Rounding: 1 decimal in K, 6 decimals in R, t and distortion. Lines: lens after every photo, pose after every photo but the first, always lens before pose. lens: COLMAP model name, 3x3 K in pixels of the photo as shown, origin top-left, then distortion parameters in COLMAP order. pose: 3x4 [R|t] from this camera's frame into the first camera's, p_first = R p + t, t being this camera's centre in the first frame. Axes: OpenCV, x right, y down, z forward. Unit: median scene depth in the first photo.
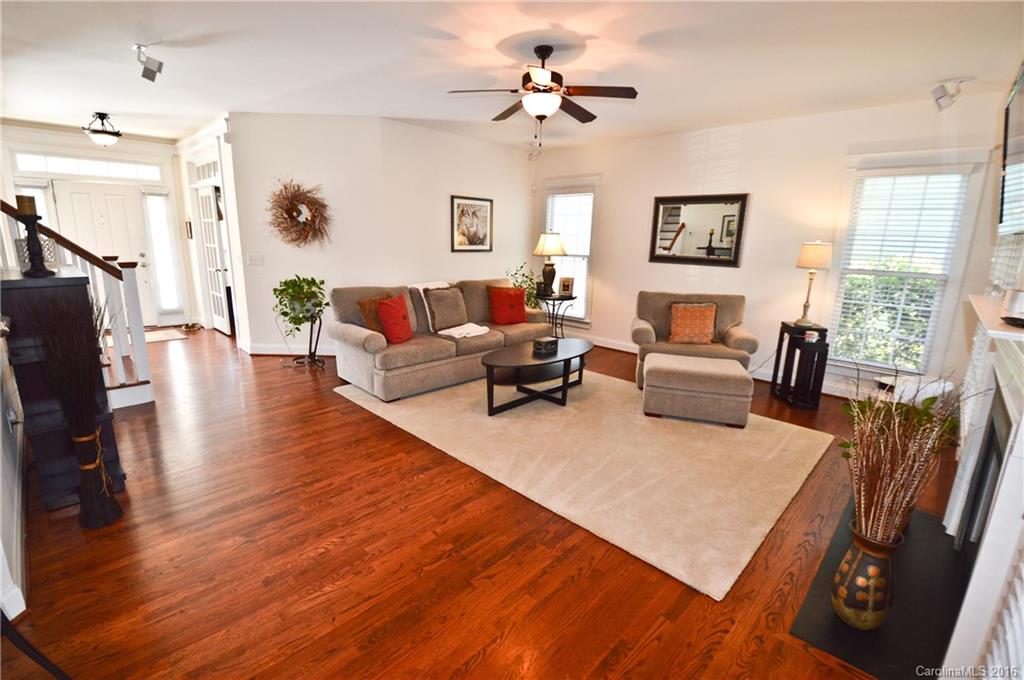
lens RADIAL K [[450.8, 0, 515.2], [0, 450.8, 343.4], [0, 0, 1]] dist [0.015490, -0.024470]
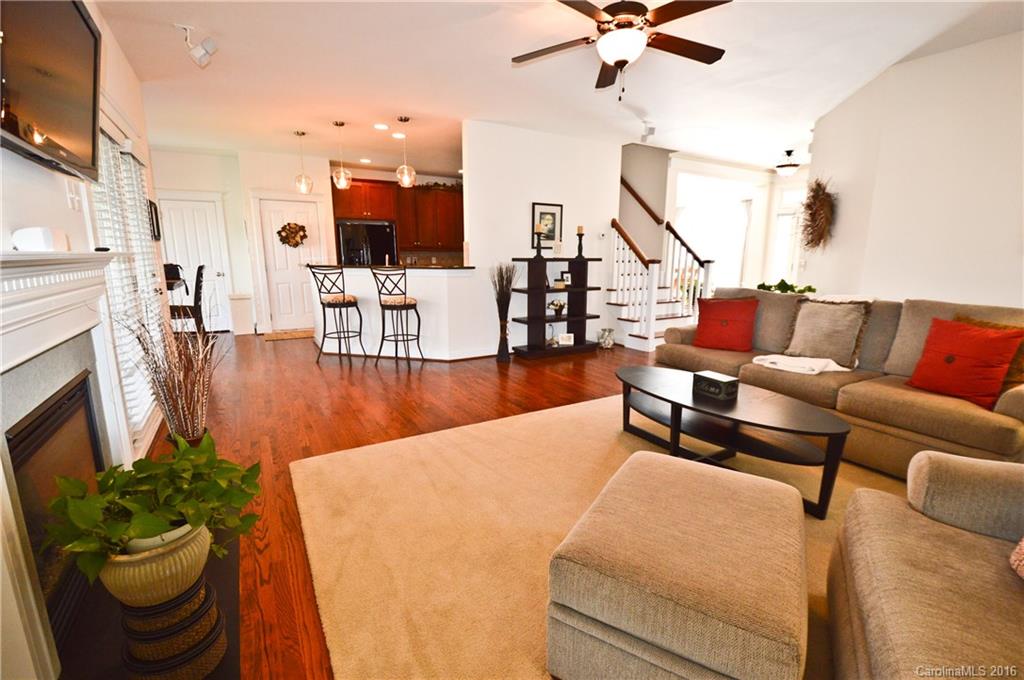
lens RADIAL K [[450.8, 0, 515.2], [0, 450.8, 343.4], [0, 0, 1]] dist [0.015490, -0.024470]
pose [[-0.268939, 0.155453, -0.950529, 0.585268], [-0.225785, 0.949214, 0.219121, -0.101498], [0.936319, 0.273546, -0.220182, 0.702745]]
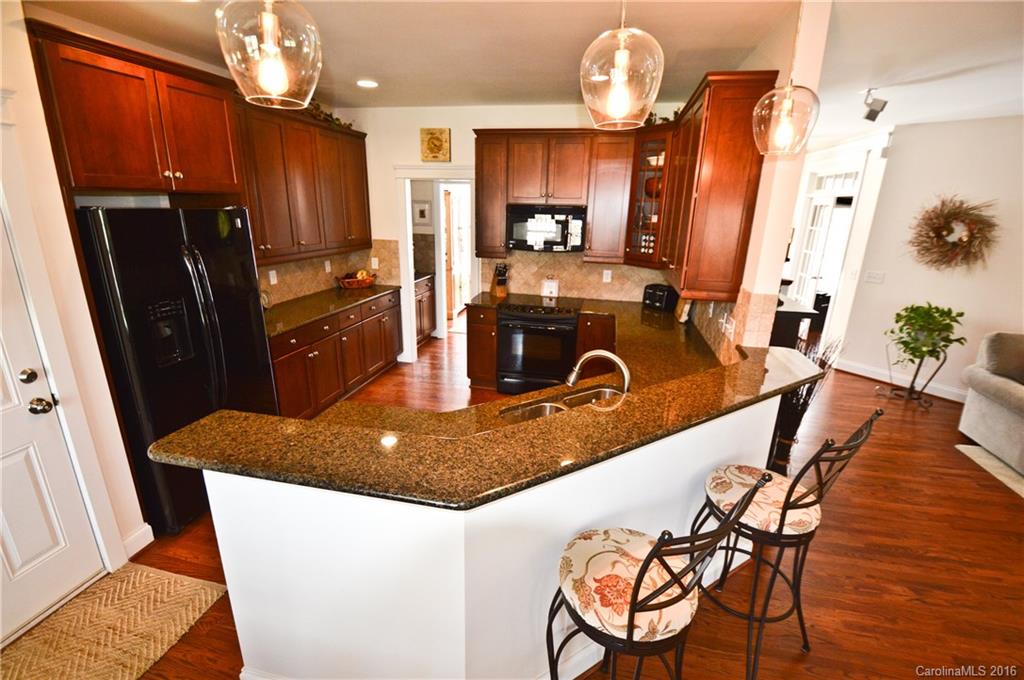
lens RADIAL K [[450.8, 0, 515.2], [0, 450.8, 343.4], [0, 0, 1]] dist [0.015490, -0.024470]
pose [[0.526502, 0.231517, -0.818044, -0.167978], [-0.198744, 0.969064, 0.146343, -0.038973], [0.826617, 0.085532, 0.556227, -0.159754]]
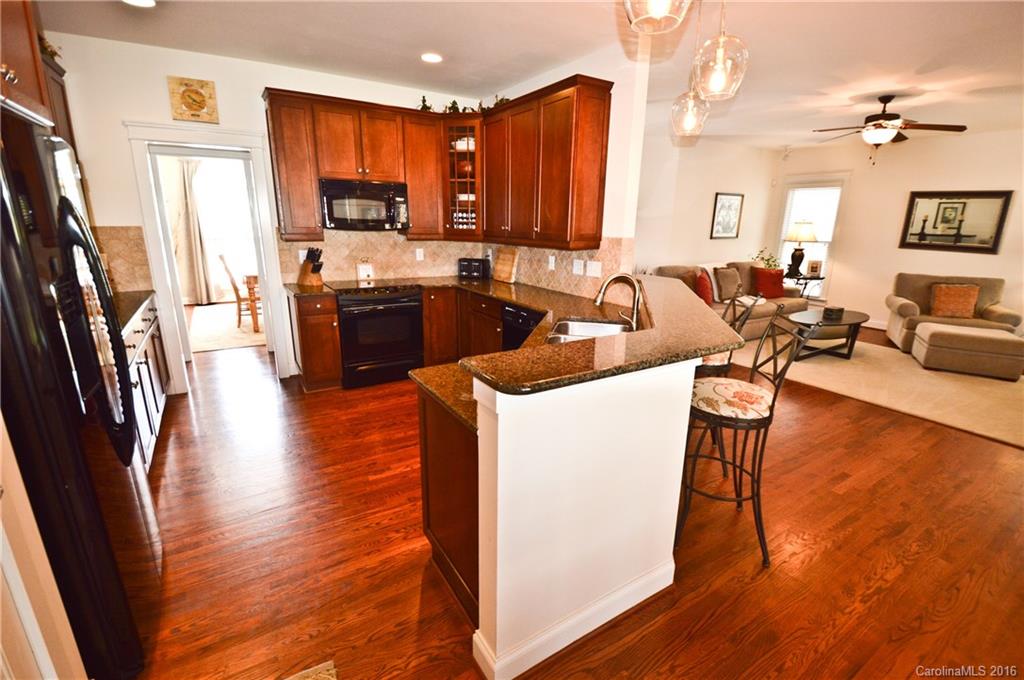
lens RADIAL K [[450.8, 0, 515.2], [0, 450.8, 343.4], [0, 0, 1]] dist [0.015490, -0.024470]
pose [[0.970424, 0.052635, -0.235600, -0.427929], [-0.045118, 0.998289, 0.037185, 0.072701], [0.237154, -0.025456, 0.971138, -0.400082]]
